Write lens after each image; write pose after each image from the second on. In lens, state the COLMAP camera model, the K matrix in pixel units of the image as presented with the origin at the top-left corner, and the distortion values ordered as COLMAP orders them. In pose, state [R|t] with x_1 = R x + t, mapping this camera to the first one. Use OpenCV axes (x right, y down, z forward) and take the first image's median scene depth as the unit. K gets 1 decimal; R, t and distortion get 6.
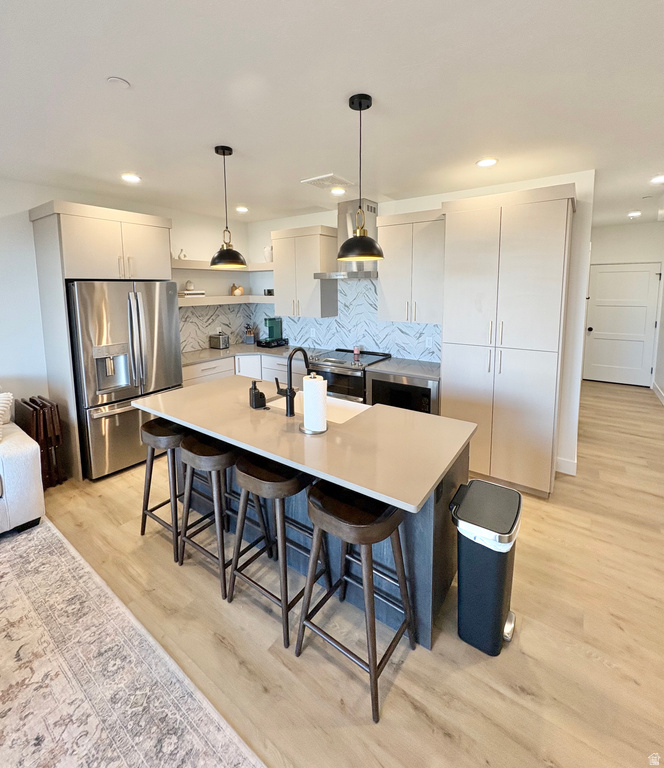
lens RADIAL K [[337.7, 0, 334.9], [0, 337.7, 381.8], [0, 0, 1]] dist [0.000723, 0.000017]
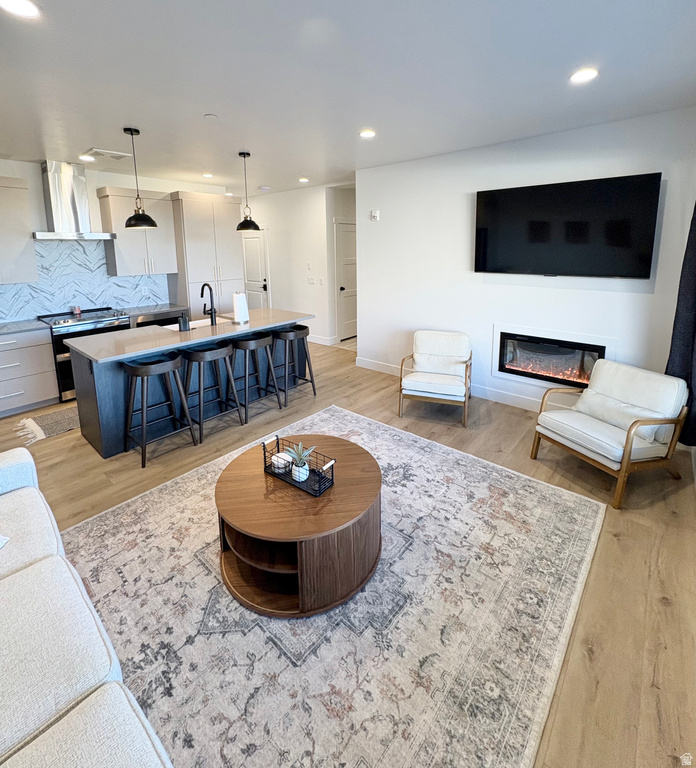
lens RADIAL K [[364.0, 0, 347.8], [0, 364.0, 364.3], [0, 0, 1]] dist [-0.002410, 0.000241]
pose [[0.097182, -0.289178, 0.952330, -2.430322], [0.286908, 0.924378, 0.251412, 0.048498], [-0.953016, 0.248798, 0.172801, 0.124278]]
